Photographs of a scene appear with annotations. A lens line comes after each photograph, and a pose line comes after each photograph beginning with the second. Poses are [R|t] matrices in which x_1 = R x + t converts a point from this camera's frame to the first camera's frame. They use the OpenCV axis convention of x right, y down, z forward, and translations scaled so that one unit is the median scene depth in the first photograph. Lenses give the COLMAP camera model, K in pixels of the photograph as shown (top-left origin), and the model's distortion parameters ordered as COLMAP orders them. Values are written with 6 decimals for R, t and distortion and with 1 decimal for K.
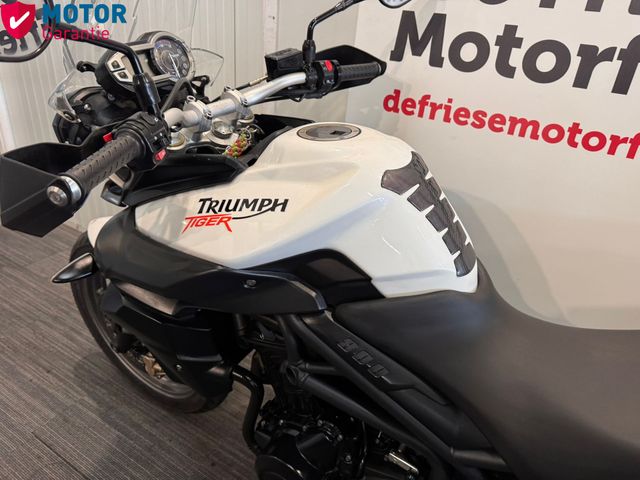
lens RADIAL K [[458.9, 0, 313.1], [0, 458.9, 235.8], [0, 0, 1]] dist [0.031419, -0.063219]
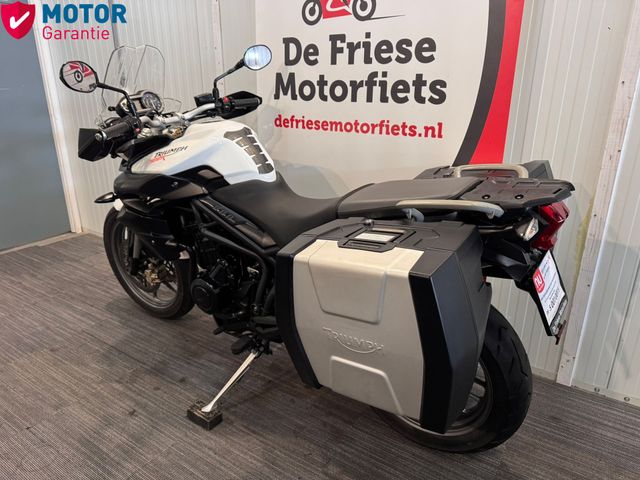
lens RADIAL K [[458.9, 0, 320.6], [0, 458.9, 247.2], [0, 0, 1]] dist [0.031419, -0.063219]
pose [[0.996465, -0.051560, -0.066321, 0.487911], [0.042492, 0.990401, -0.131531, 0.502477], [0.072466, 0.128247, 0.989091, -0.809621]]
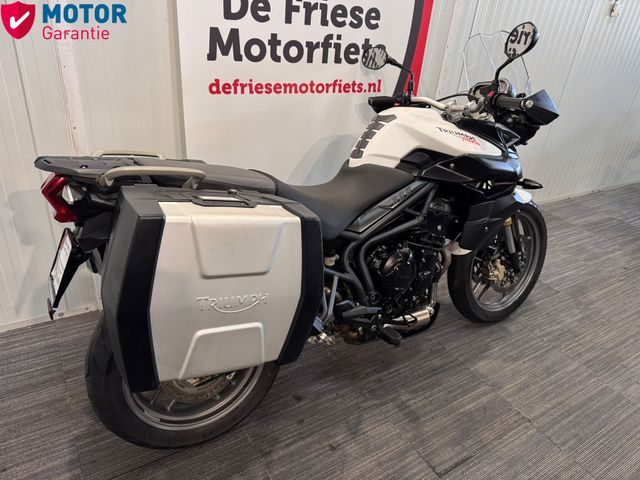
lens RADIAL K [[458.9, 0, 328.3], [0, 458.9, 240.9], [0, 0, 1]] dist [0.031419, -0.063219]
pose [[0.440178, -0.447420, 0.778497, -1.180082], [0.352568, 0.883501, 0.308419, -0.207141], [-0.825796, 0.138714, 0.546644, -0.052589]]
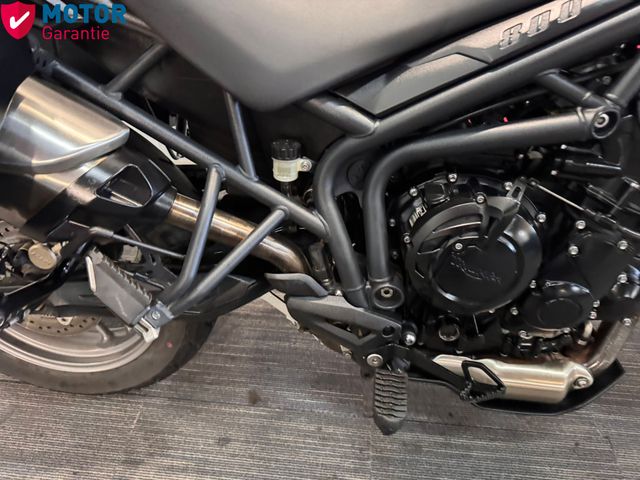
lens RADIAL K [[458.9, 0, 317.4], [0, 458.9, 237.5], [0, 0, 1]] dist [0.031419, -0.063219]
pose [[0.898255, -0.327486, 0.293072, -0.250884], [0.243719, 0.926131, 0.287895, 0.215603], [-0.365704, -0.187176, 0.911716, 0.172327]]
